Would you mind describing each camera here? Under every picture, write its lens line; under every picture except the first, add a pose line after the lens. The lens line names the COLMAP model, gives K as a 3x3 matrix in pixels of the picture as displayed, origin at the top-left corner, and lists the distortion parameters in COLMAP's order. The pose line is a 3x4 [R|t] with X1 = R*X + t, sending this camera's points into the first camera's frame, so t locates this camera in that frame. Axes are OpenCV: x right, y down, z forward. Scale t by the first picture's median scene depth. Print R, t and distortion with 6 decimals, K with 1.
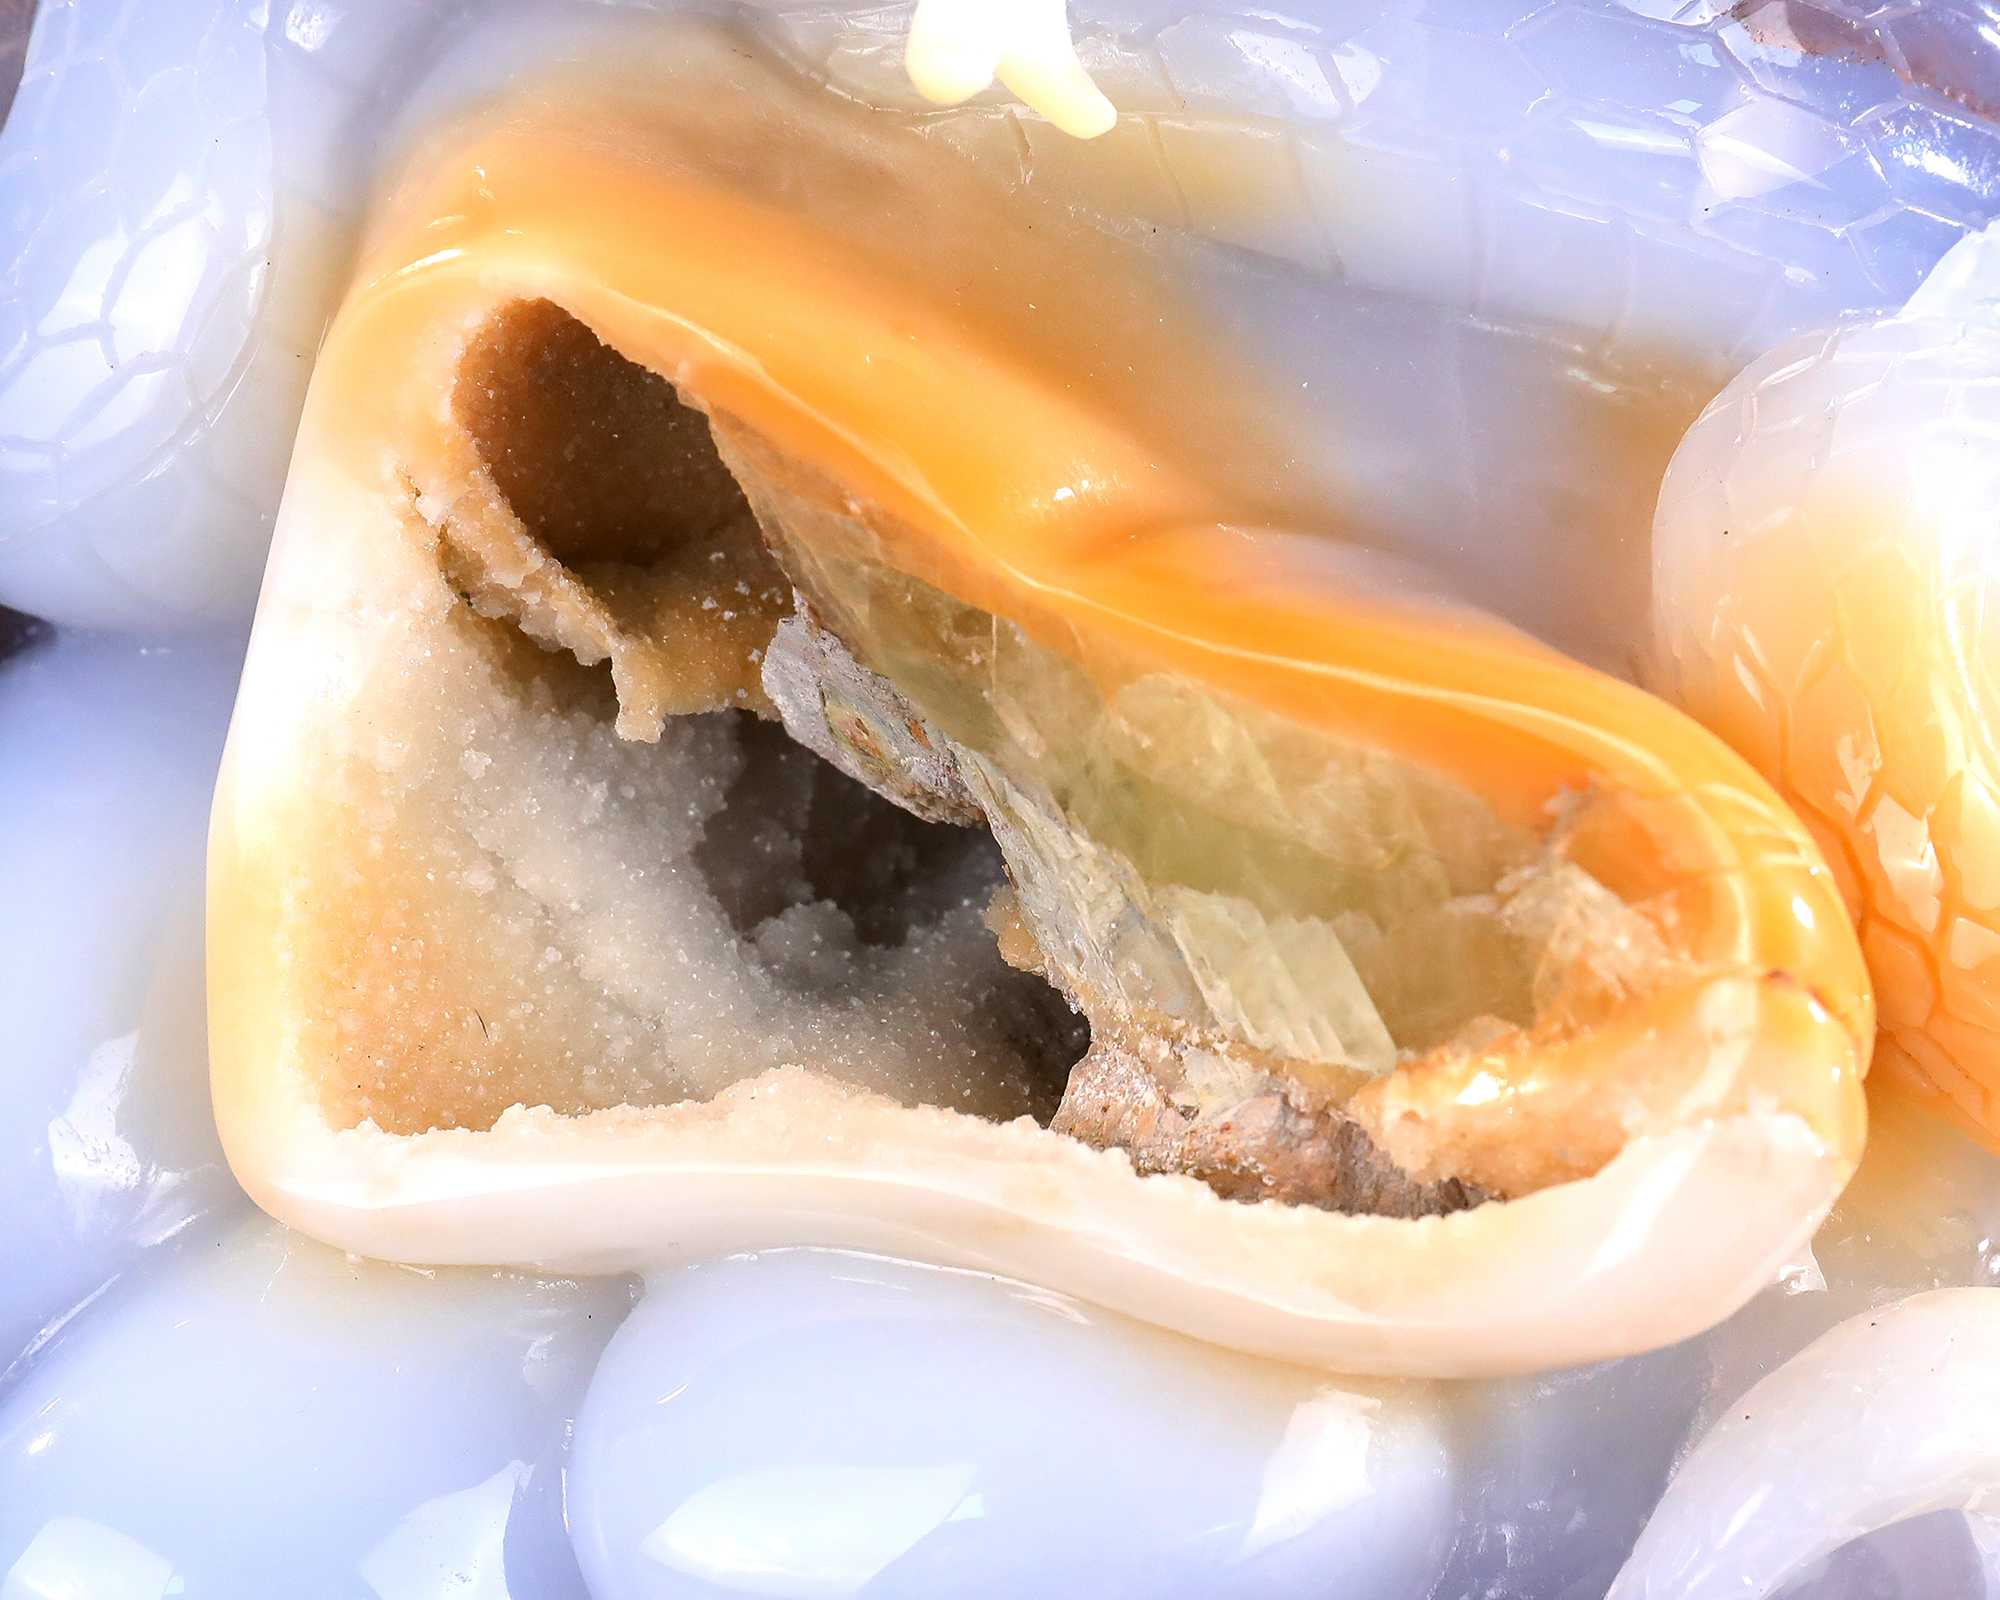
lens RADIAL K [[5878.1, 0, 1060.4], [0, 5878.1, 816.2], [0, 0, 1]] dist [0.047870, 0.000000]
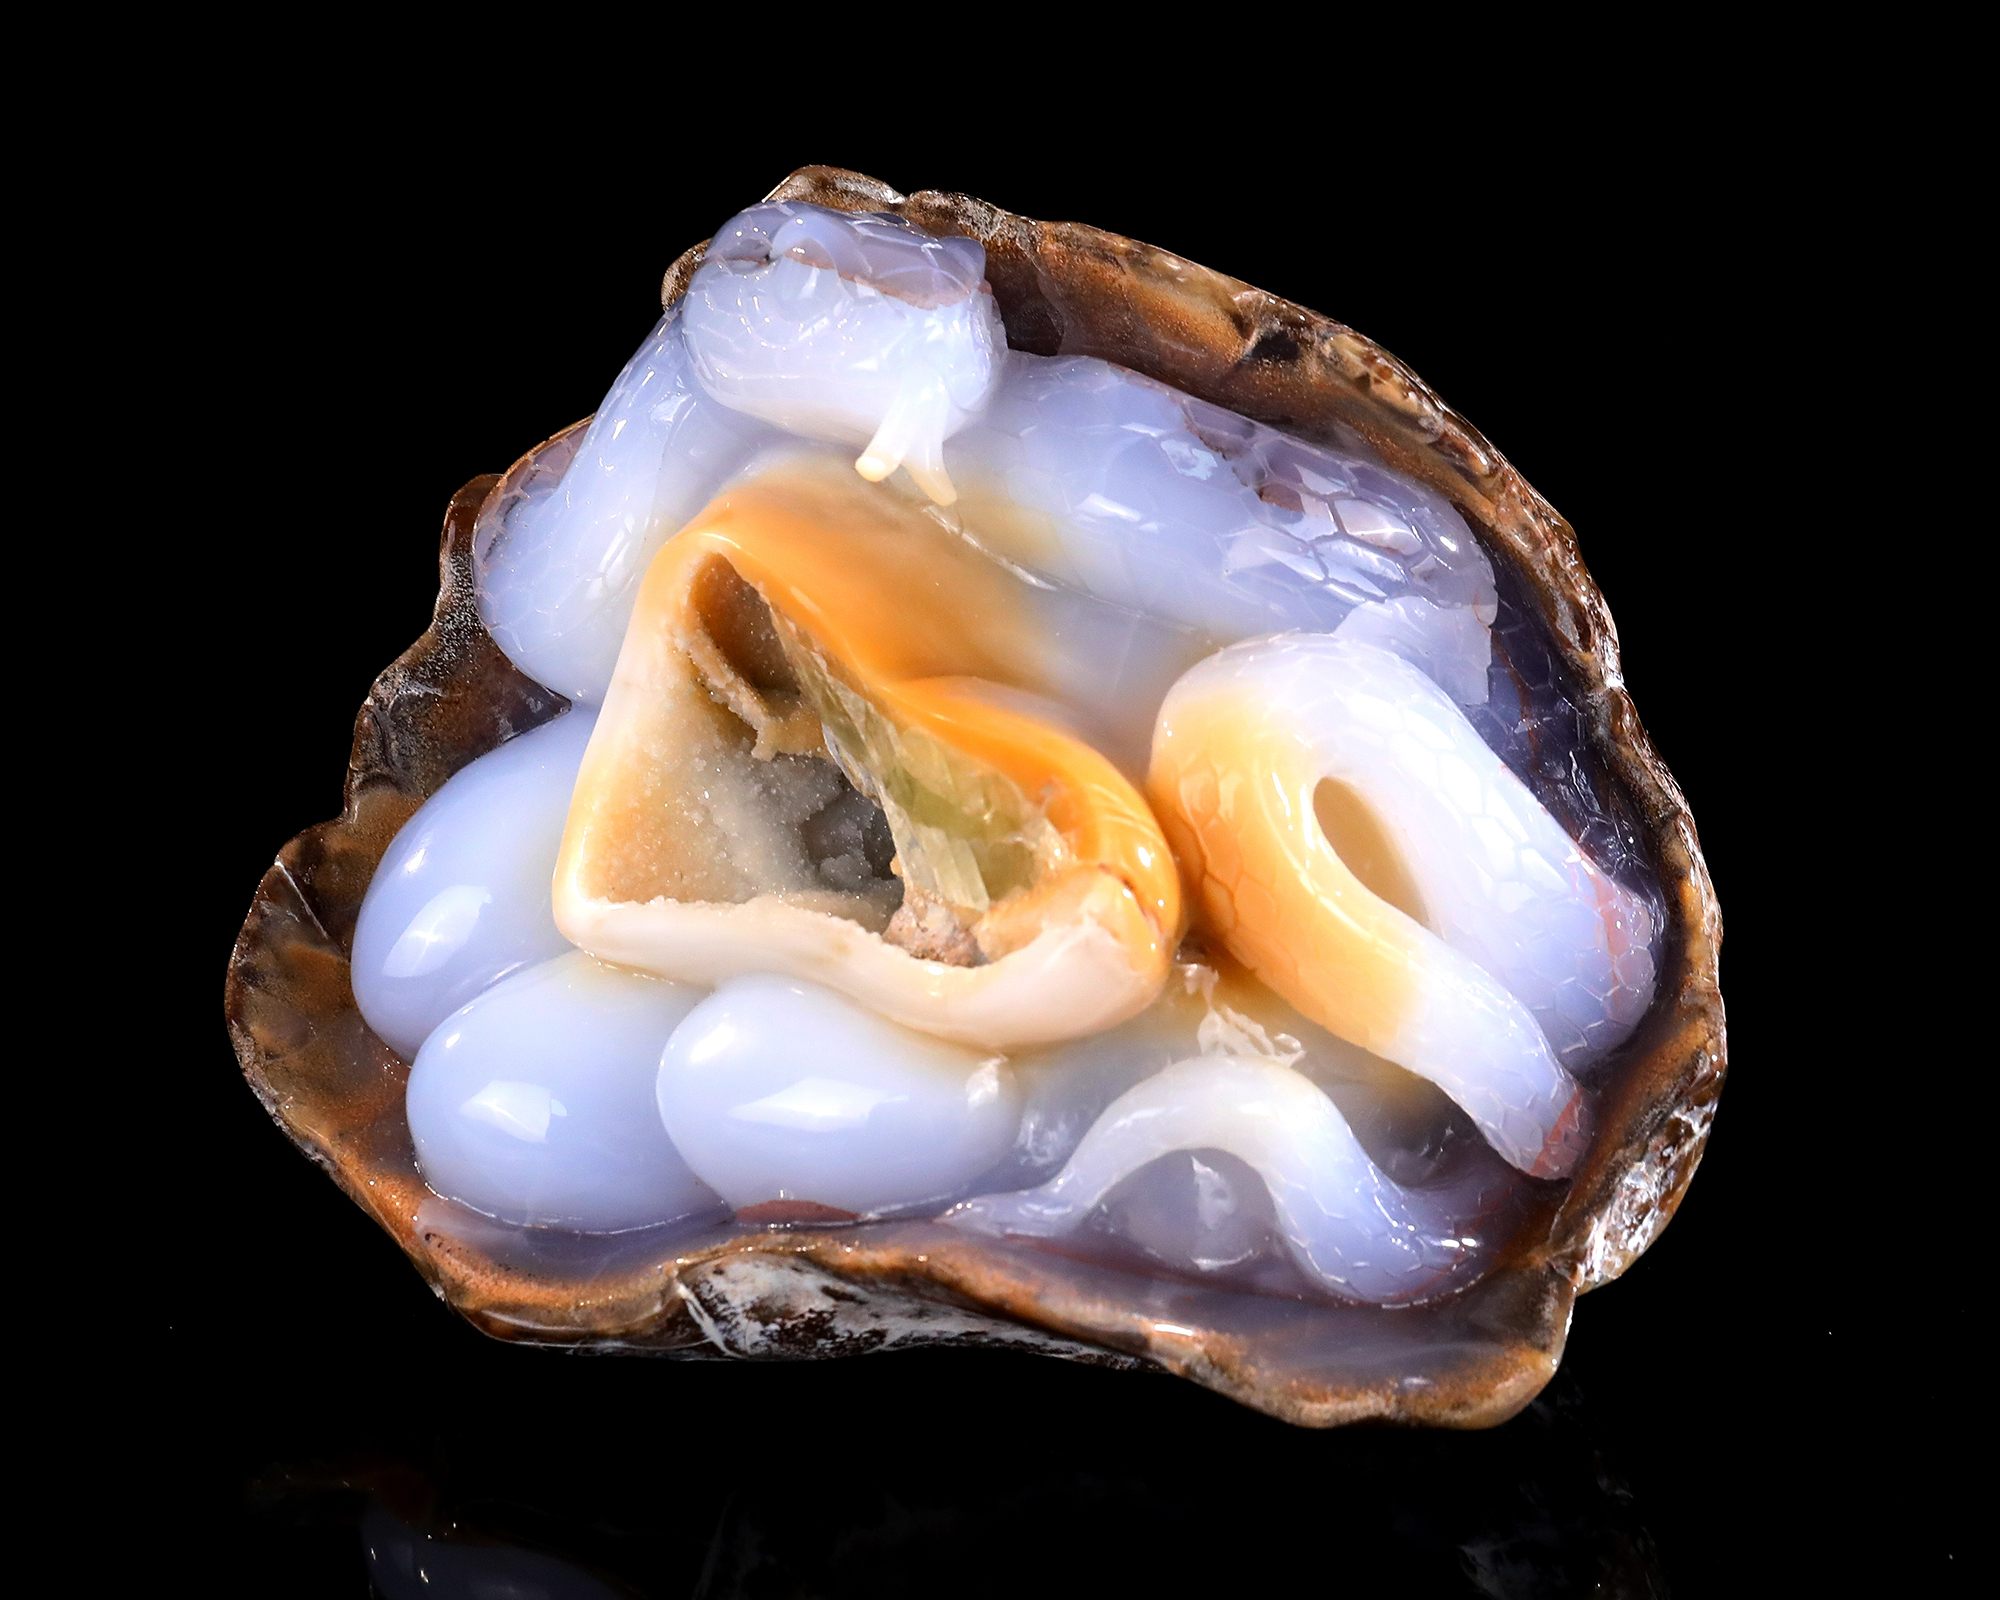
lens RADIAL K [[4795.8, 0, 1004.0], [0, 4795.8, 786.9], [0, 0, 1]] dist [0.062730, 0.000000]
pose [[0.939338, 0.112834, -0.323901, 0.633157], [-0.157647, 0.980712, -0.115546, 0.201647], [0.304616, 0.159599, 0.939009, -0.728831]]
